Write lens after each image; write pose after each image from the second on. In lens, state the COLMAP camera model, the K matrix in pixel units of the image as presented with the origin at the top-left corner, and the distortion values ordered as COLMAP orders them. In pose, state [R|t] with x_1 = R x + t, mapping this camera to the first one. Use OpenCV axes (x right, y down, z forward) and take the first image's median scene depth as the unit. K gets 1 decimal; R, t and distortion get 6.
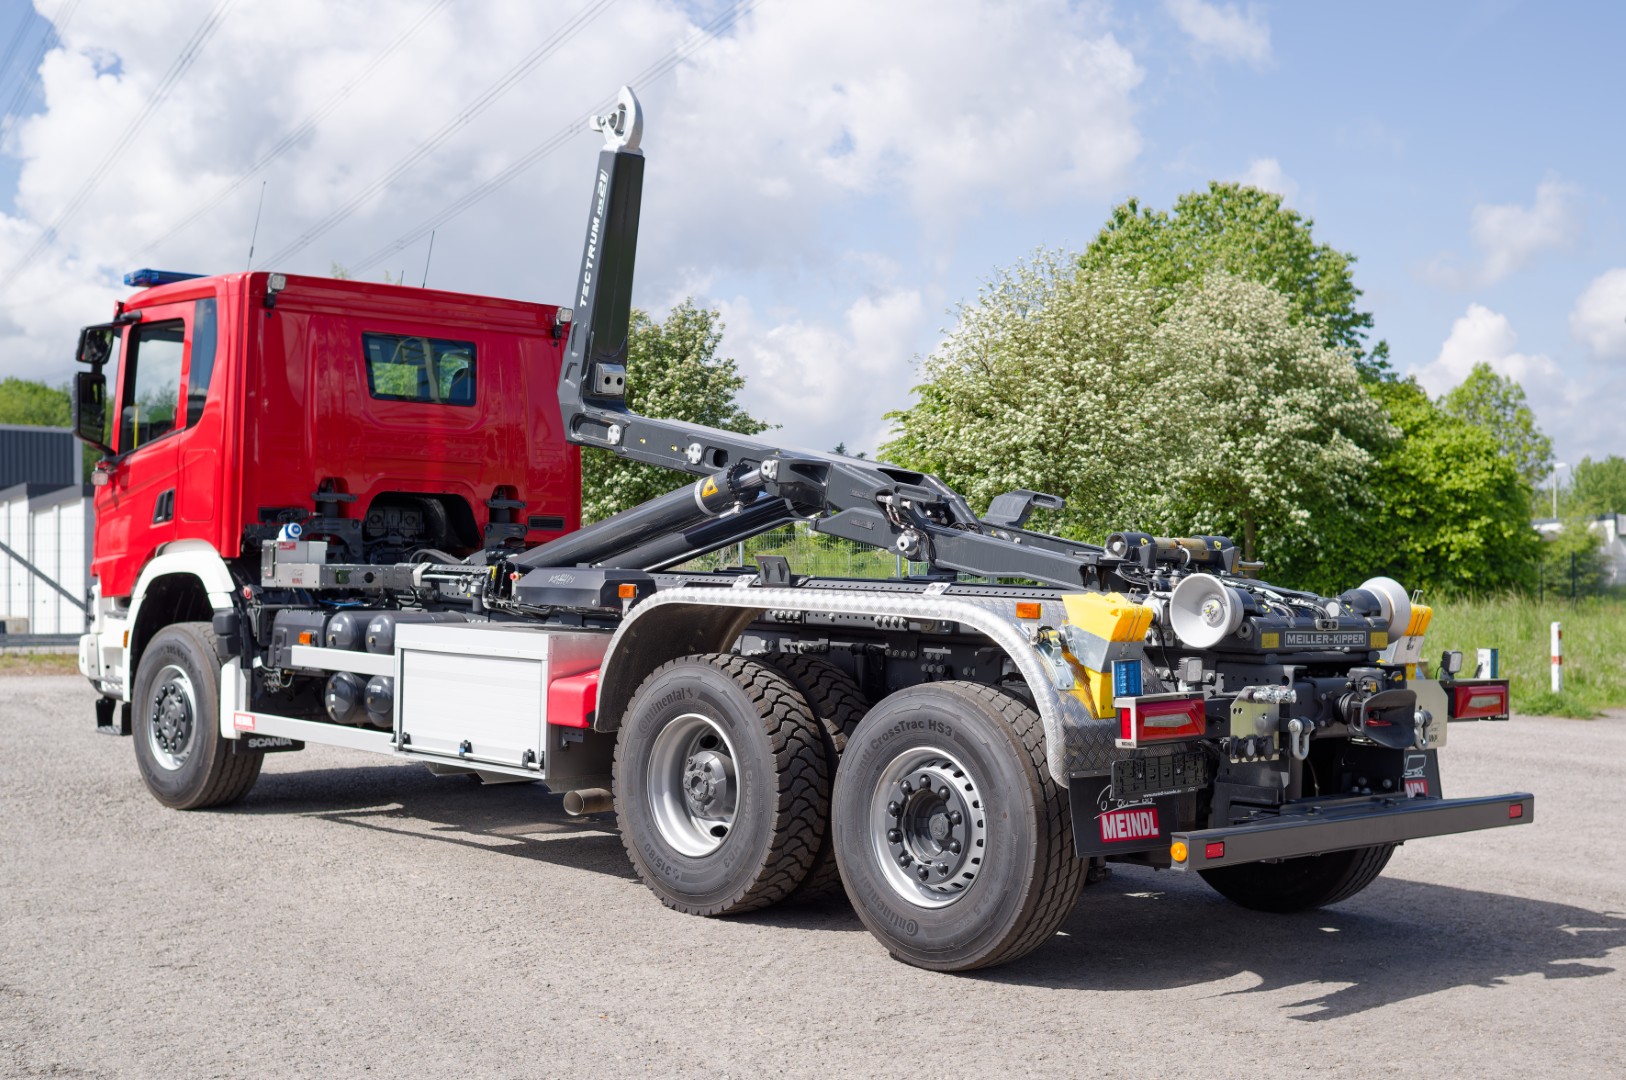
lens RADIAL K [[2294.6, 0, 779.7], [0, 2294.6, 542.8], [0, 0, 1]] dist [-0.011816, -0.033440]
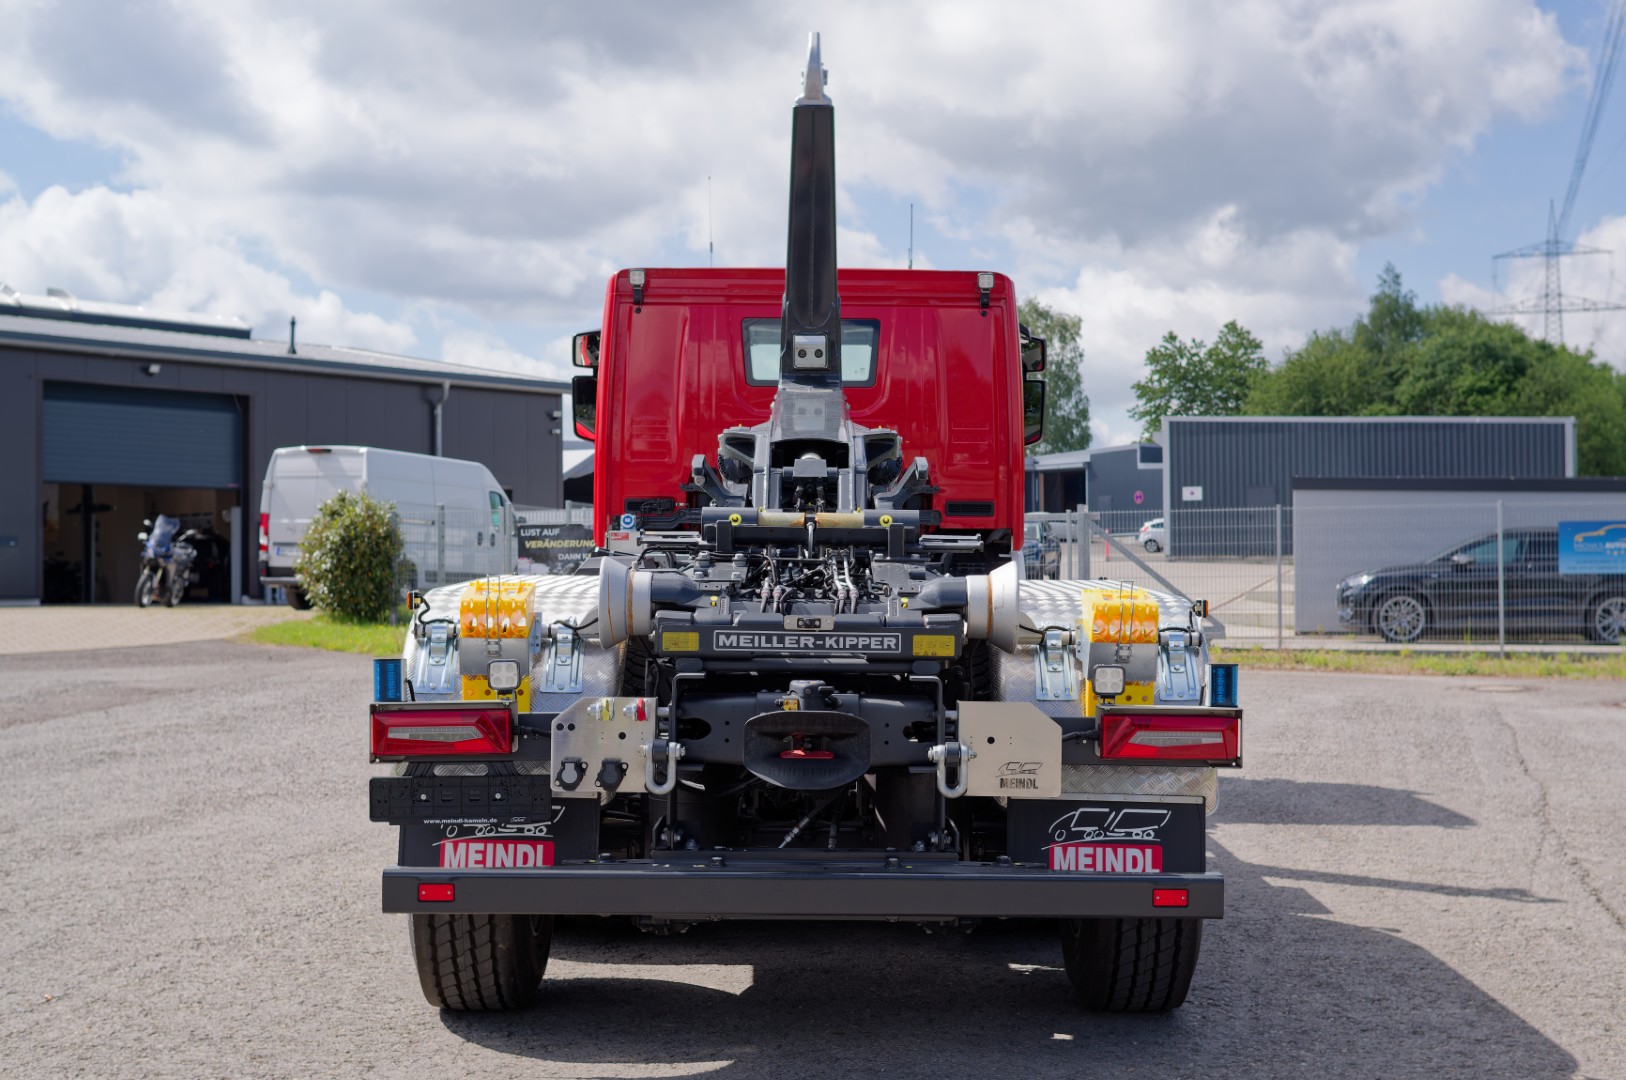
lens RADIAL K [[2294.6, 0, 779.7], [0, 2294.6, 542.8], [0, 0, 1]] dist [-0.011816, -0.033440]
pose [[0.719283, -0.009444, -0.694653, 0.214815], [0.010674, 0.999940, -0.002542, 0.003037], [0.694635, -0.005586, 0.719341, 0.124957]]
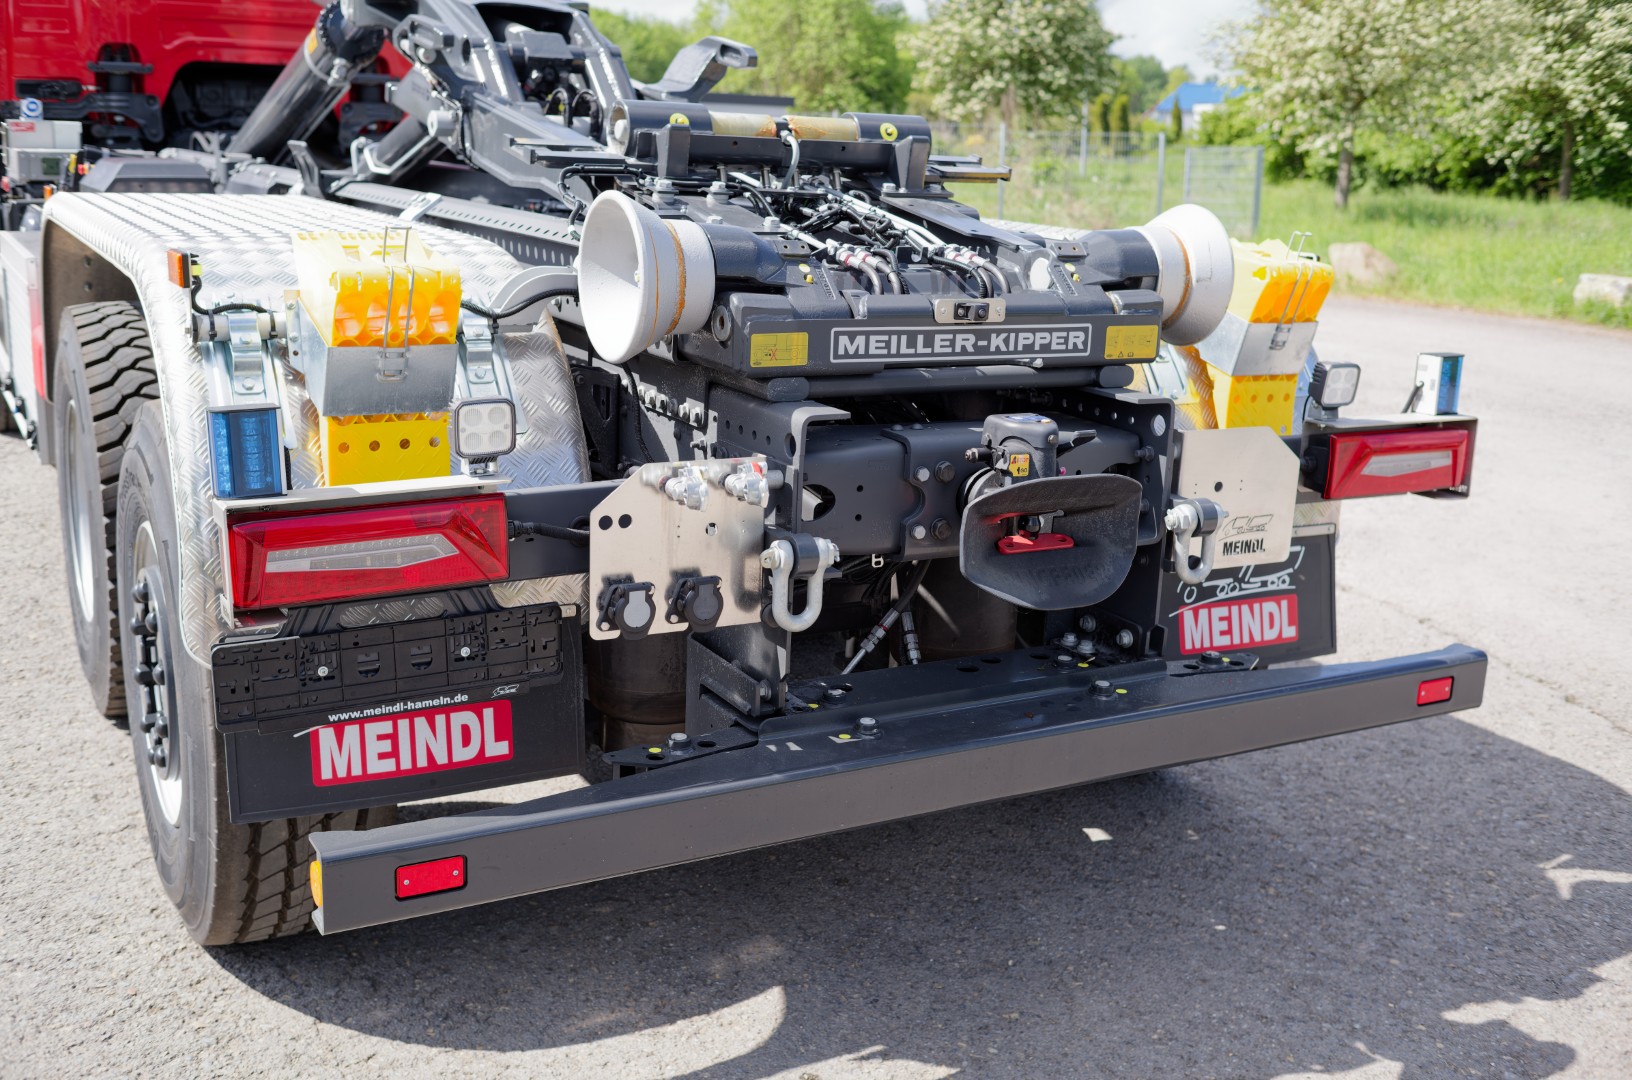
lens RADIAL K [[1681.5, 0, 816.0], [0, 1681.5, 540.0], [0, 0, 1]] dist [0.013722, -0.144819]
pose [[0.969175, 0.072143, -0.235576, 0.081949], [-0.016060, 0.972633, 0.231790, 0.000830], [0.245851, -0.220862, 0.943810, 0.187910]]
